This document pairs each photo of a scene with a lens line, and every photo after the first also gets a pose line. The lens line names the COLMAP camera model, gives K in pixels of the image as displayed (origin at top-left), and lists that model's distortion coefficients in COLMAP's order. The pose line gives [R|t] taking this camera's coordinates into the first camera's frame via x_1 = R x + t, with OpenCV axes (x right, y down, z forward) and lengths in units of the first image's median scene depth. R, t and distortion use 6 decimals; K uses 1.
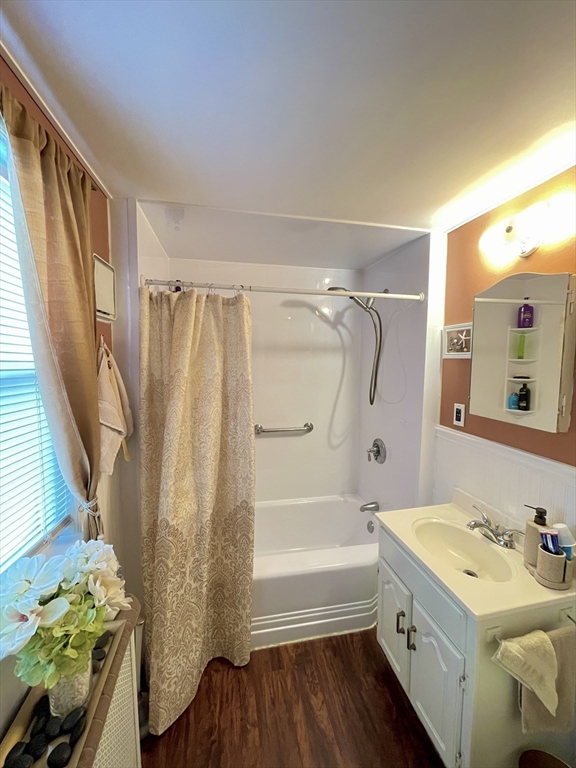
lens RADIAL K [[309.9, 0, 290.4], [0, 309.9, 383.8], [0, 0, 1]] dist [-0.002737, -0.000748]
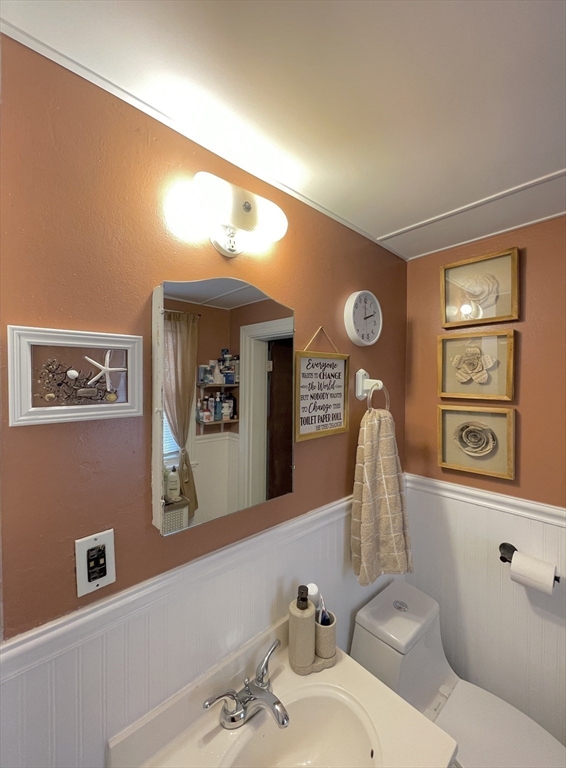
lens RADIAL K [[309.9, 0, 283.0], [0, 309.9, 382.3], [0, 0, 1]] dist [-0.002737, -0.000748]
pose [[-0.519598, -0.014690, 0.854285, 0.089889], [0.058716, 0.996875, 0.052855, -0.135700], [-0.852391, 0.077623, -0.517111, 0.995406]]
